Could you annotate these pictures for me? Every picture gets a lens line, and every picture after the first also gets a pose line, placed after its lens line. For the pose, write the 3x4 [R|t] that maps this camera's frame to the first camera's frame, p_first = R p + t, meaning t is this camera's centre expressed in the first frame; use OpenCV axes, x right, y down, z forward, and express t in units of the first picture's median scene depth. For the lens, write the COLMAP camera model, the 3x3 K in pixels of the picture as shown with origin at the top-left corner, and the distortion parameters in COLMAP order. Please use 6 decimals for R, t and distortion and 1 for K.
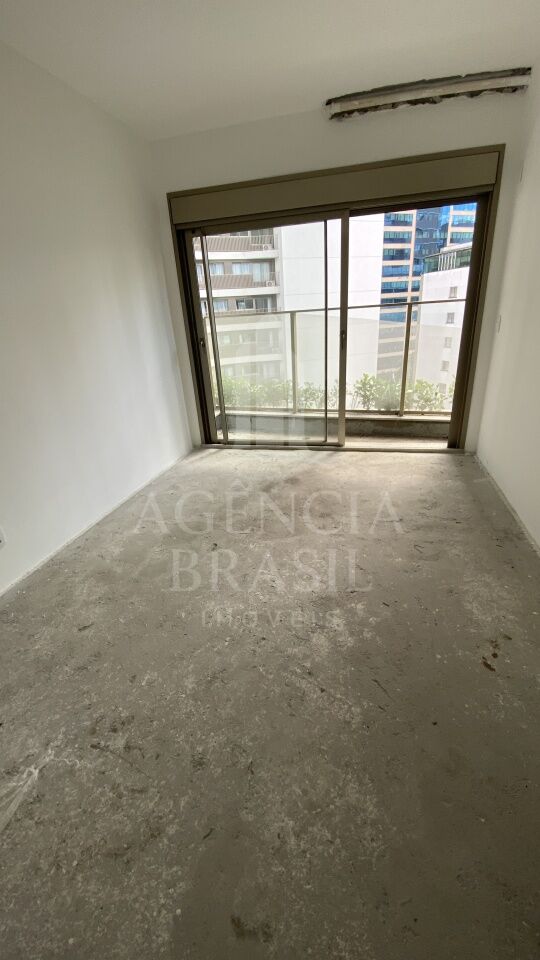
lens RADIAL K [[378.2, 0, 276.2], [0, 378.2, 483.7], [0, 0, 1]] dist [0.000578, -0.000342]
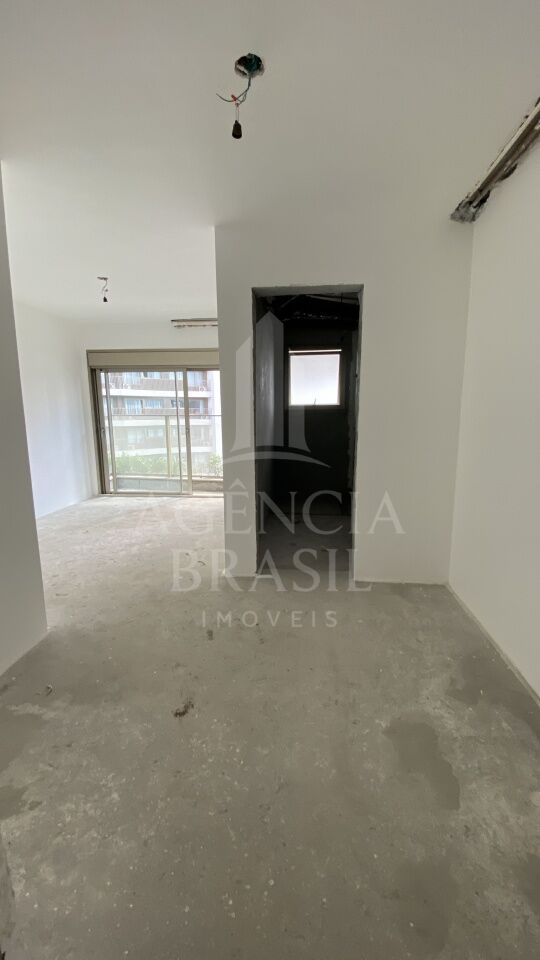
lens RADIAL K [[378.2, 0, 276.2], [0, 378.2, 483.7], [0, 0, 1]] dist [0.000578, -0.000342]
pose [[0.987335, 0.018496, 0.157565, 0.281586], [0.019548, 0.971429, -0.236525, 0.241856], [-0.157438, 0.236609, 0.958764, -0.604996]]
